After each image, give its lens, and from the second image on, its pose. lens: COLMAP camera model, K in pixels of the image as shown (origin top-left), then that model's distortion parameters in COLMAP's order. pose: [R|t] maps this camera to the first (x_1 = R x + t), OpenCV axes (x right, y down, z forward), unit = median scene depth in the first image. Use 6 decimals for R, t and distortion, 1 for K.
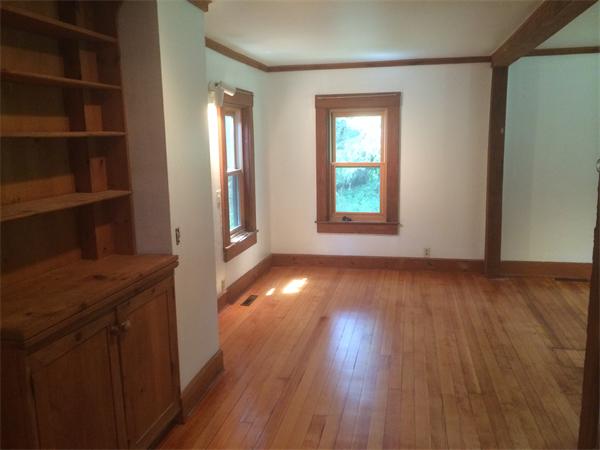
lens RADIAL K [[521.7, 0, 300.0], [0, 521.7, 225.0], [0, 0, 1]] dist [0.092748, -0.117249]
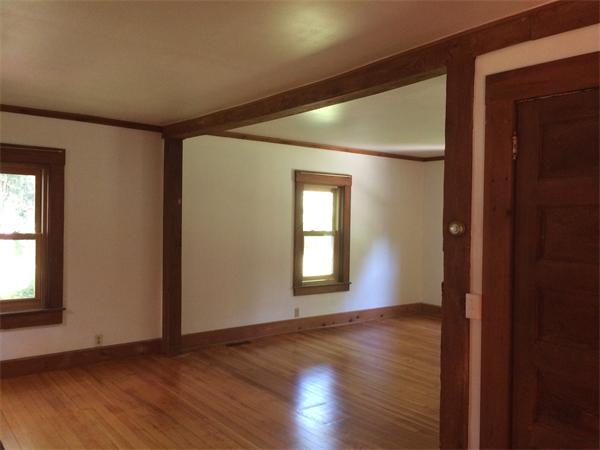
lens RADIAL K [[521.7, 0, 300.0], [0, 521.7, 225.0], [0, 0, 1]] dist [0.092748, -0.117249]
pose [[0.622139, 0.015089, 0.782761, -0.239711], [0.092715, 0.991359, -0.092800, -0.023487], [-0.777397, 0.130308, 0.615364, 0.222067]]
